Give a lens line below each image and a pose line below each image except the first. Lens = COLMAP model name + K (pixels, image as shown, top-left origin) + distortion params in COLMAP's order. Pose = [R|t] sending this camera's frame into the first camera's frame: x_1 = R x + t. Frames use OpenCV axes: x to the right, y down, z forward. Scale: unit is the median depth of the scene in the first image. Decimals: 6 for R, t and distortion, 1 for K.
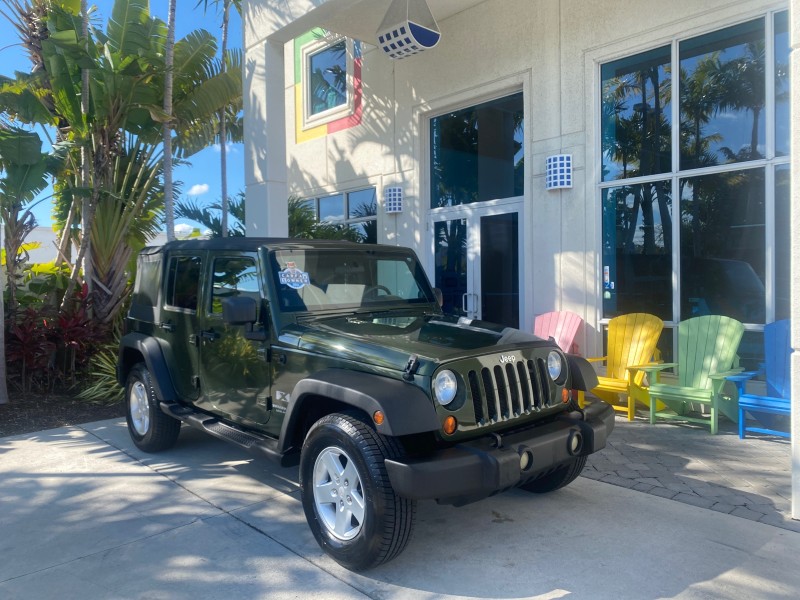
lens RADIAL K [[613.8, 0, 396.2], [0, 613.8, 294.9], [0, 0, 1]] dist [0.024691, -0.028225]
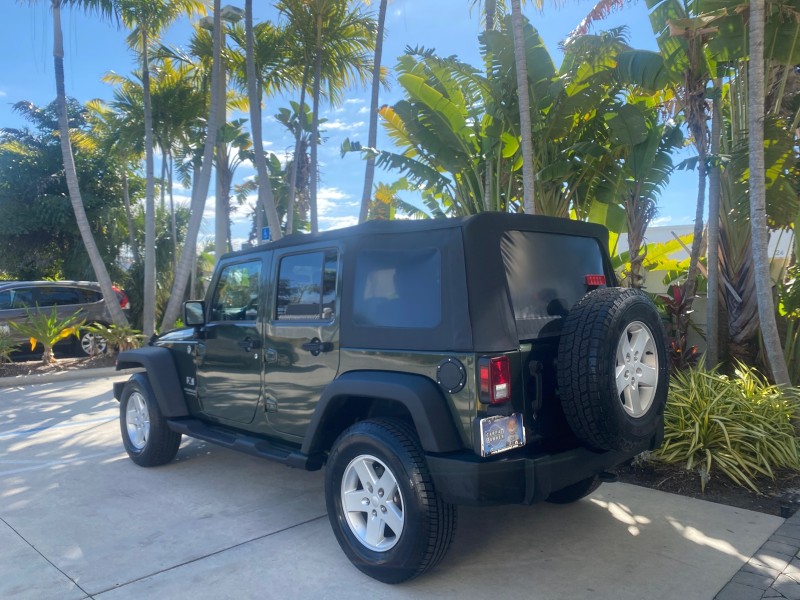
lens RADIAL K [[613.8, 0, 398.9], [0, 613.8, 300.1], [0, 0, 1]] dist [0.024691, -0.028225]
pose [[0.060476, 0.034841, -0.997561, 0.218291], [-0.026801, 0.999087, 0.033270, -0.016406], [0.997810, 0.024724, 0.061354, 0.600150]]
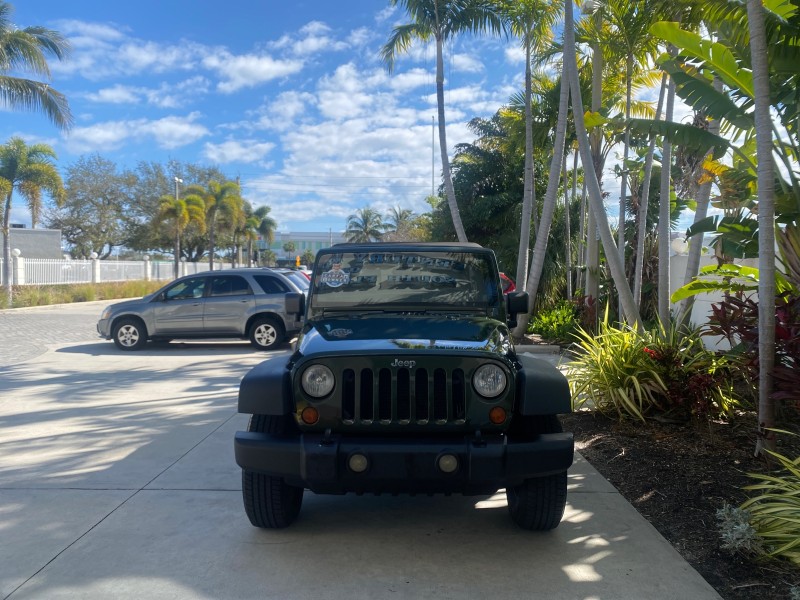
lens RADIAL K [[613.8, 0, 399.4], [0, 613.8, 303.7], [0, 0, 1]] dist [0.024691, -0.028225]
pose [[-0.686254, 0.049494, -0.725676, 0.088429], [-0.011542, 0.996816, 0.078901, -0.031344], [0.727270, 0.062522, -0.683498, 0.942217]]
